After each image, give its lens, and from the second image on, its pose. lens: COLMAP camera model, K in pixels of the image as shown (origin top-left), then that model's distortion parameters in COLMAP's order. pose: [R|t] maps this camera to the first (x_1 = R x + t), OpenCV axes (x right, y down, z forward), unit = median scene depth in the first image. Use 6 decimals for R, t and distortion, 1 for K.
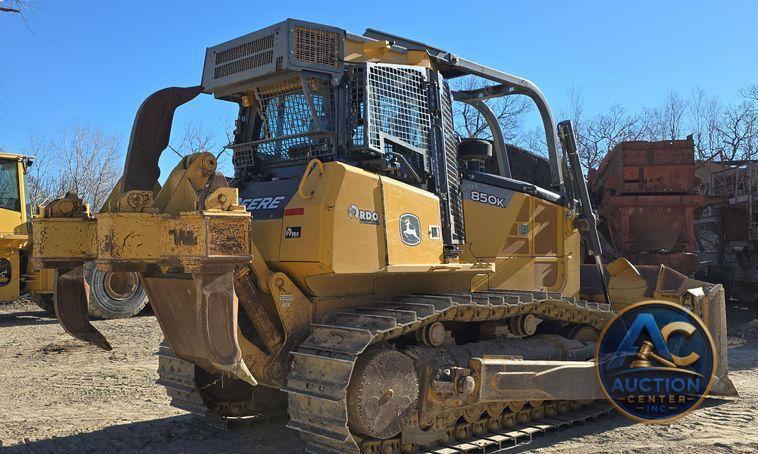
lens RADIAL K [[743.3, 0, 379.6], [0, 743.3, 241.4], [0, 0, 1]] dist [0.093735, -0.002359]
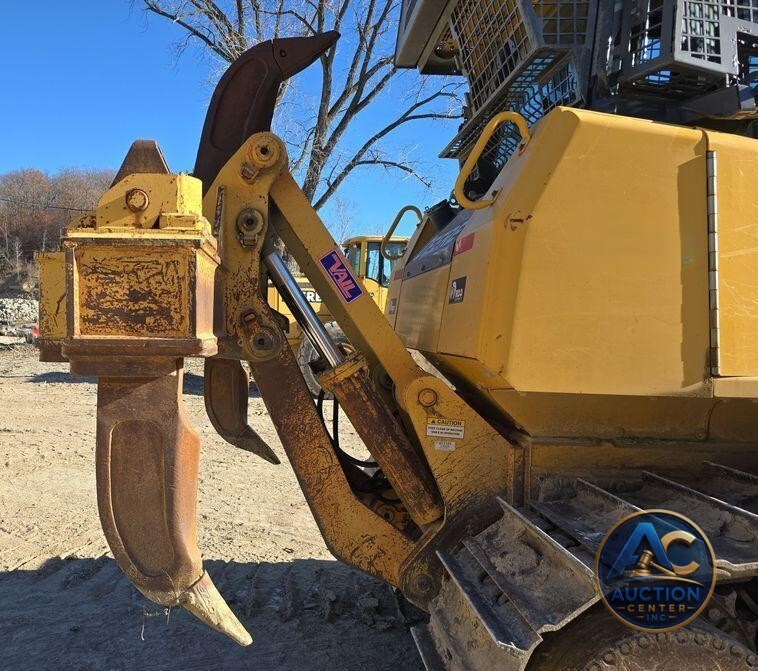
lens RADIAL K [[560.0, 0, 378.9], [0, 560.0, 348.5], [0, 0, 1]] dist [0.052474, -0.058609]
pose [[0.701587, 0.039887, -0.711466, 0.093644], [-0.010665, 0.998908, 0.045485, 0.008064], [0.712504, -0.024324, 0.701247, 0.720707]]
